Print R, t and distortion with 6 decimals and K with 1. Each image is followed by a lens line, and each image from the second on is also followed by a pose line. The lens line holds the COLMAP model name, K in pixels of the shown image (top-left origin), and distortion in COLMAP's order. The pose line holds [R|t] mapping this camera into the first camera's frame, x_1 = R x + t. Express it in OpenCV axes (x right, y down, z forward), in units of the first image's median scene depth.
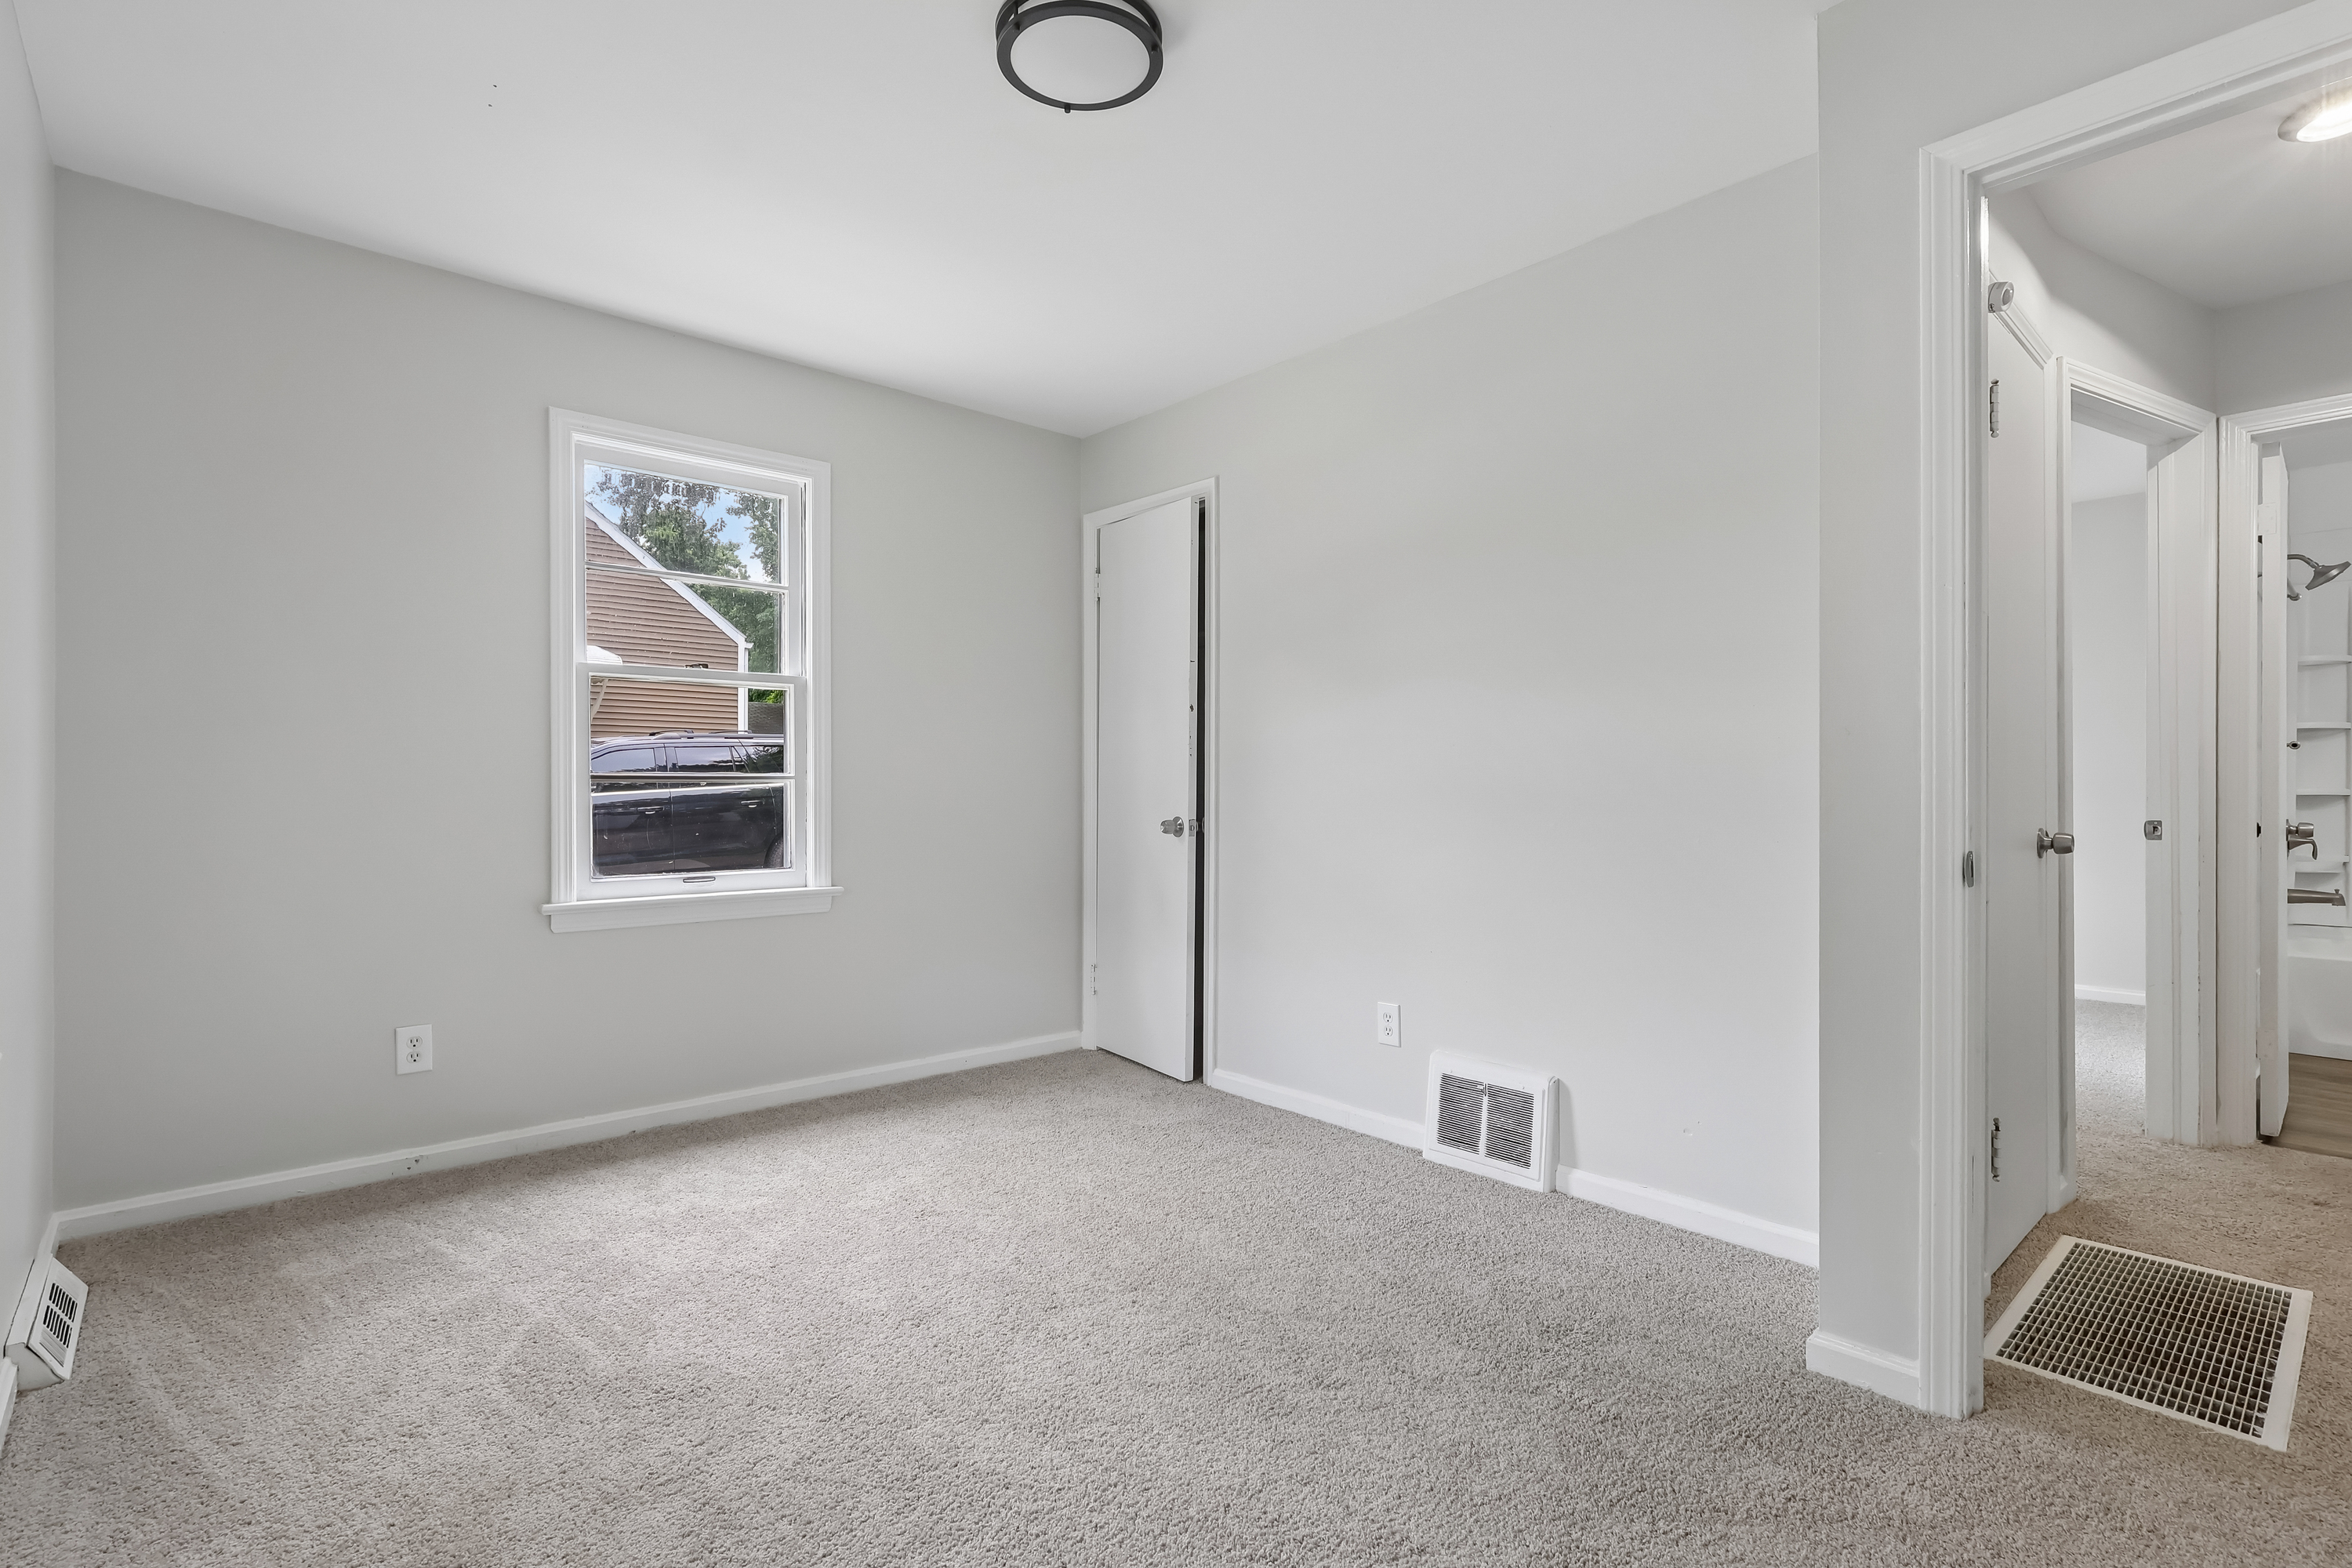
lens RADIAL K [[1099.4, 0, 1186.4], [0, 1099.4, 786.6], [0, 0, 1]] dist [0.003693, 0.000007]
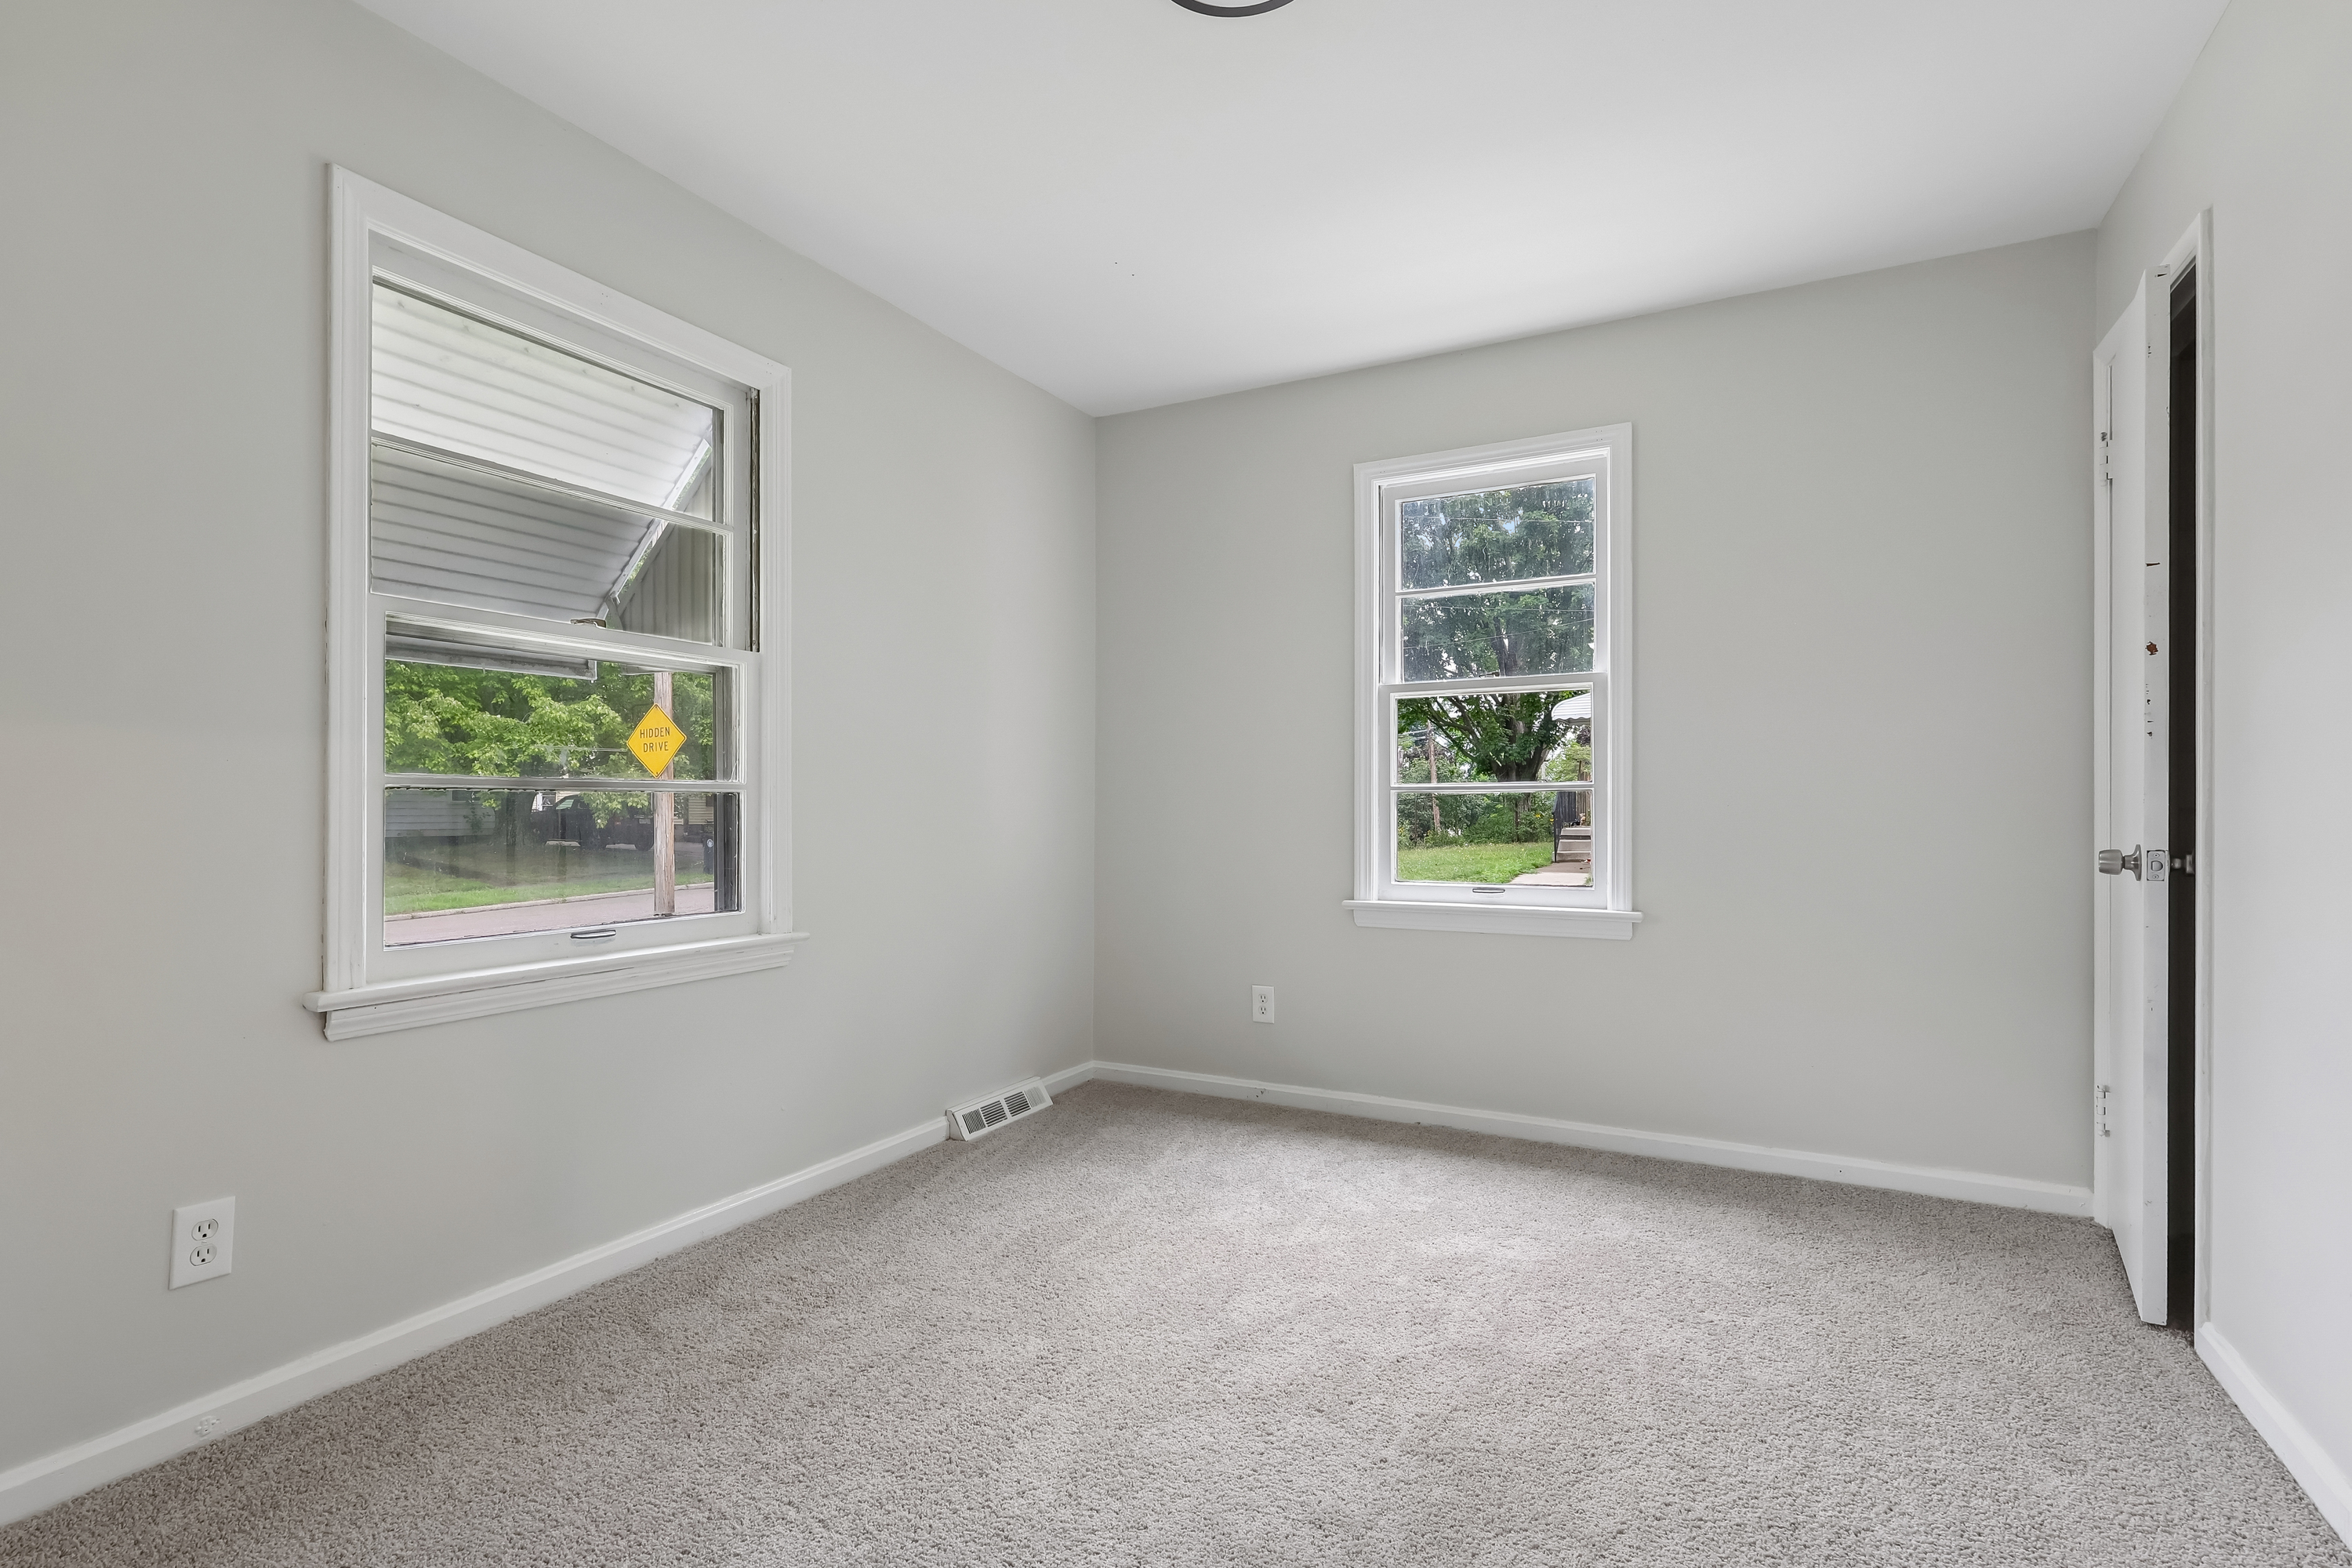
lens RADIAL K [[1099.4, 0, 1101.3], [0, 1099.4, 796.5], [0, 0, 1]] dist [0.003693, 0.000007]
pose [[0.346011, -0.006783, -0.938206, 0.402797], [0.000189, 0.999974, -0.007160, 0.007654], [0.938230, 0.002300, 0.346004, 0.363403]]
